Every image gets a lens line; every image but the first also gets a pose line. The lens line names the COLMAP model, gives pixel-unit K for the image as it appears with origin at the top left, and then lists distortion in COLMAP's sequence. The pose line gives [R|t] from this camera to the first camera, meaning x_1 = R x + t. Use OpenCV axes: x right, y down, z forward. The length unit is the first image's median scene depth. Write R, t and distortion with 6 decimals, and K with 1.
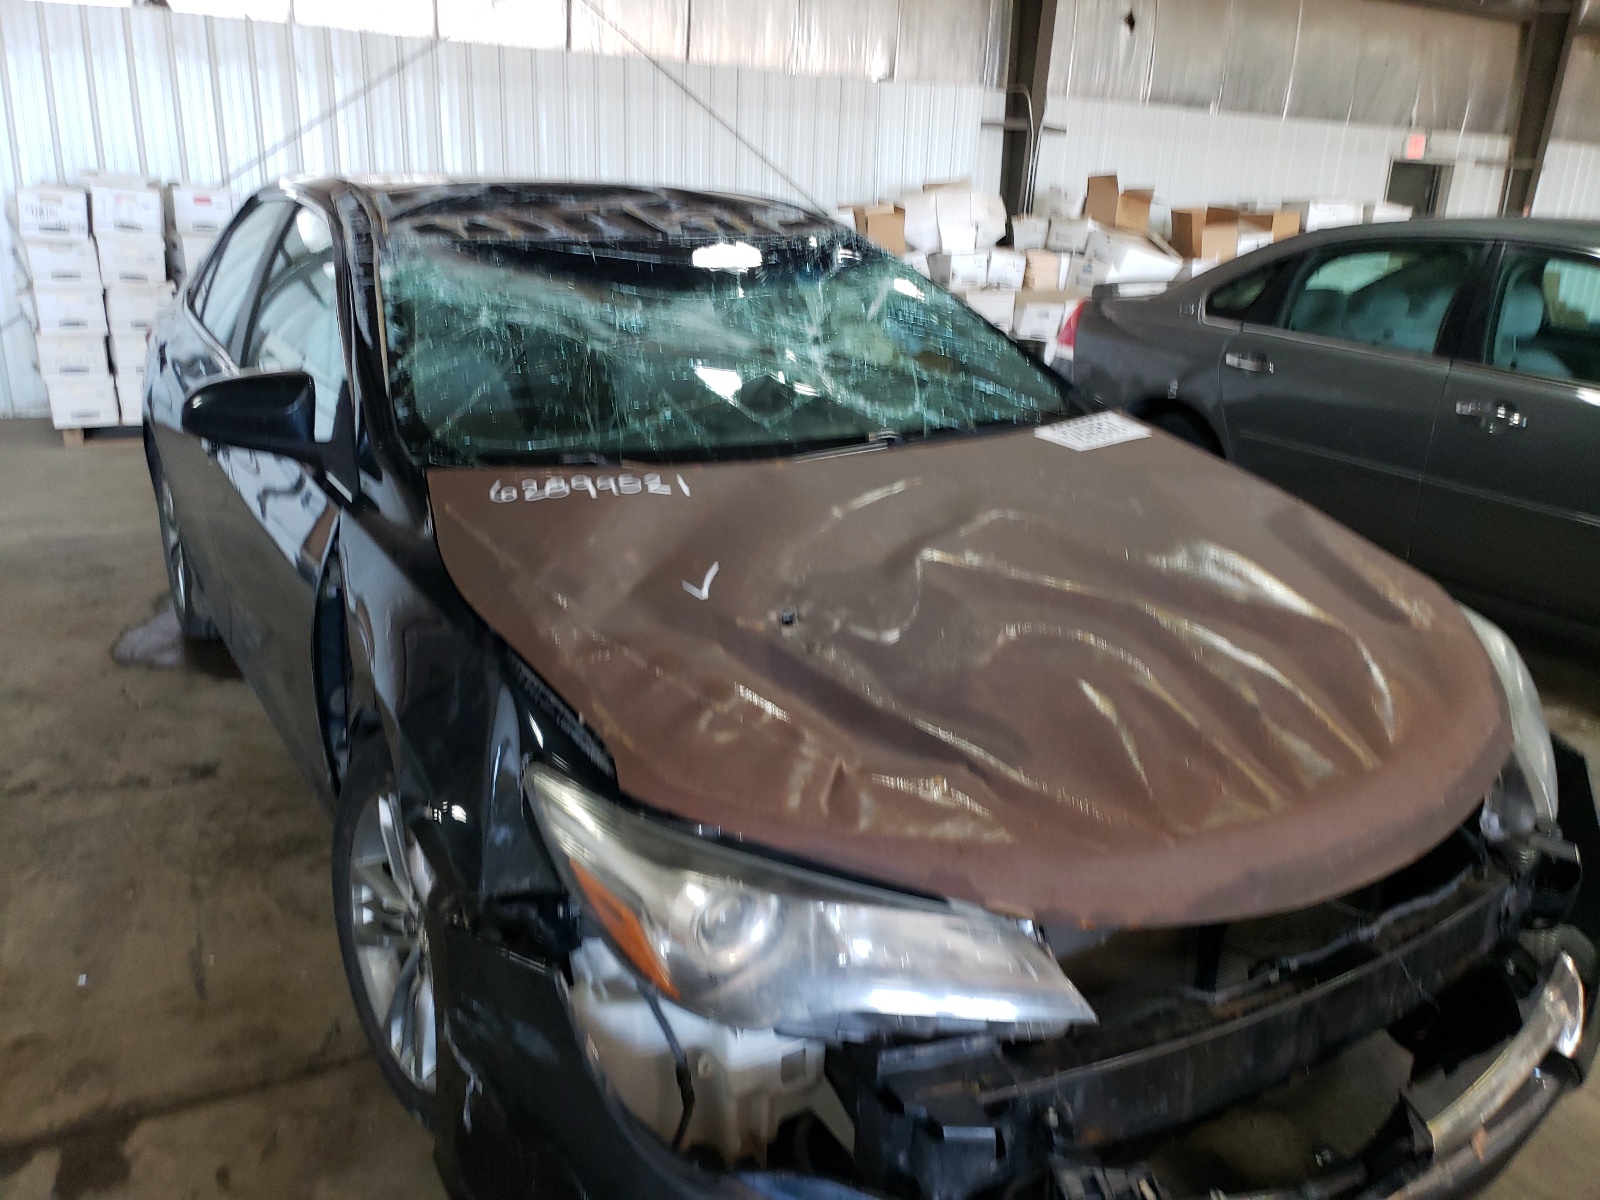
lens RADIAL K [[1265.8, 0, 800.5], [0, 1265.8, 578.6], [0, 0, 1]] dist [0.047704, -0.009256]
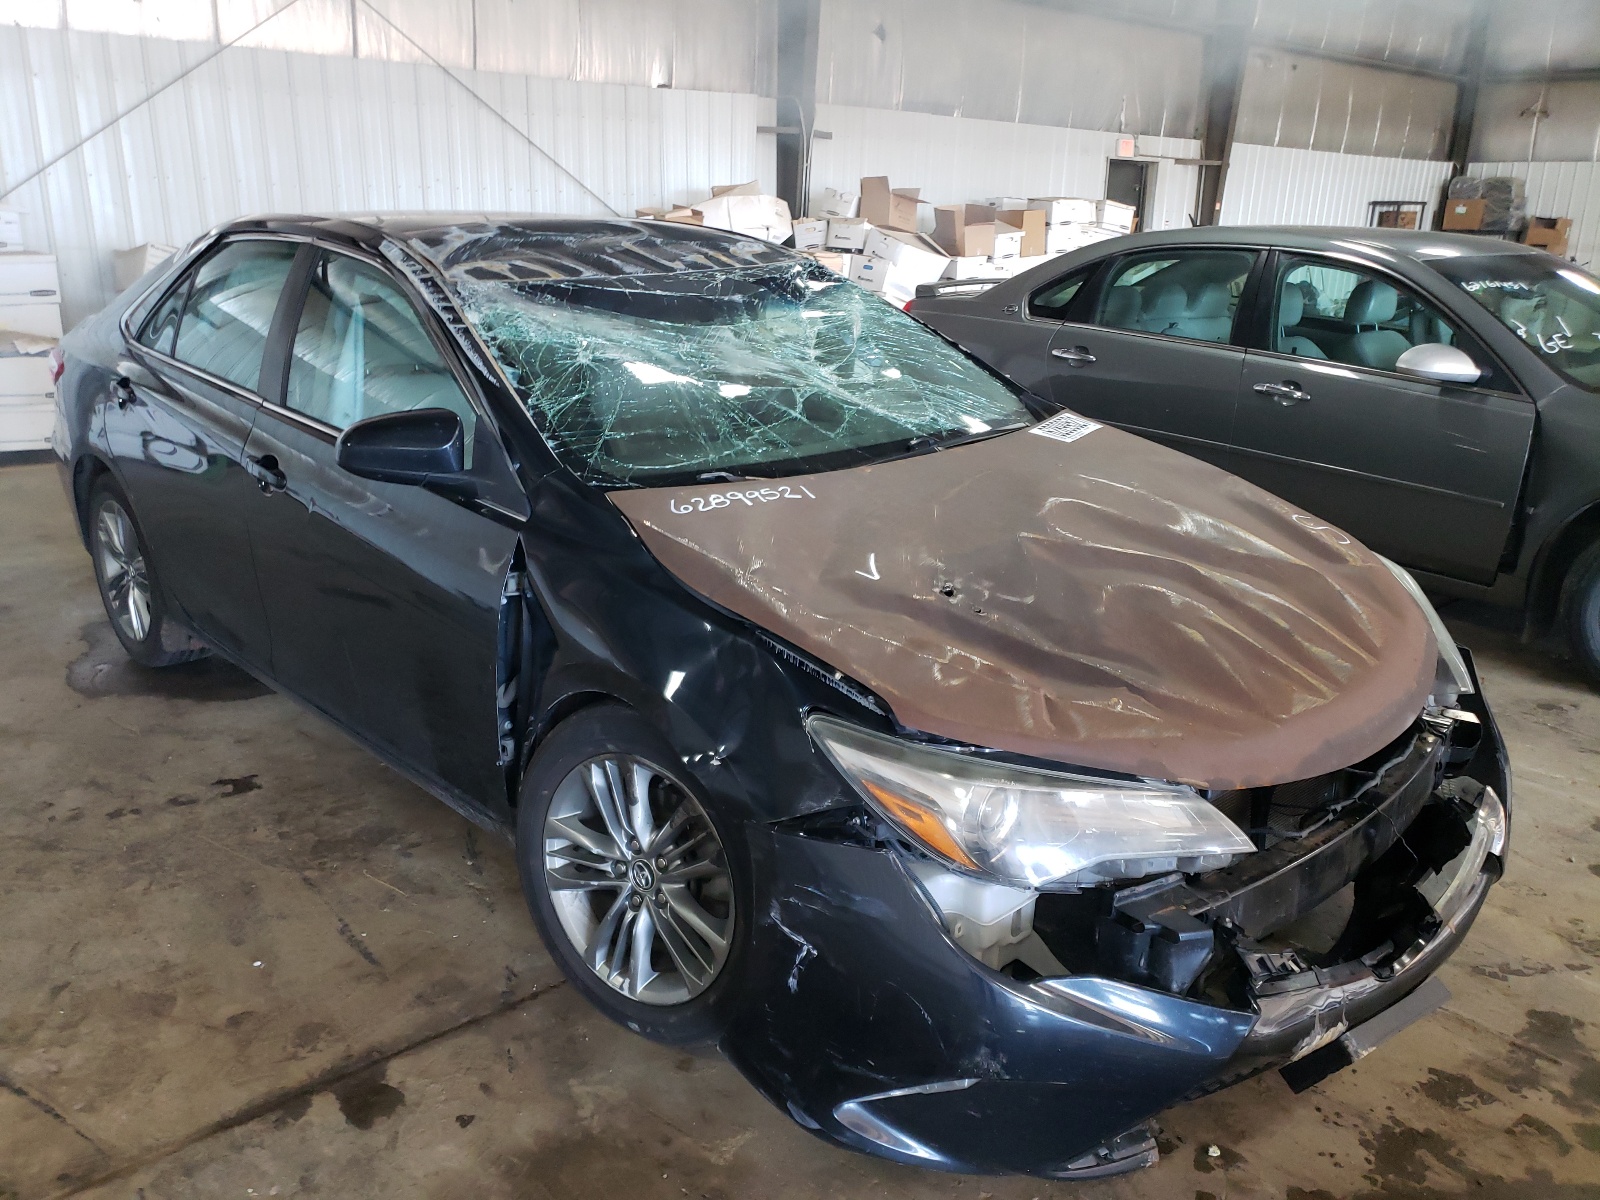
lens RADIAL K [[1216.7, 0, 800.0], [0, 1216.7, 600.0], [0, 0, 1]] dist [0.049669, 0.001469]
pose [[0.980134, -0.075143, 0.183549, -0.238567], [0.069409, 0.996884, 0.037477, -0.009811], [-0.185793, -0.023992, 0.982296, -0.117488]]
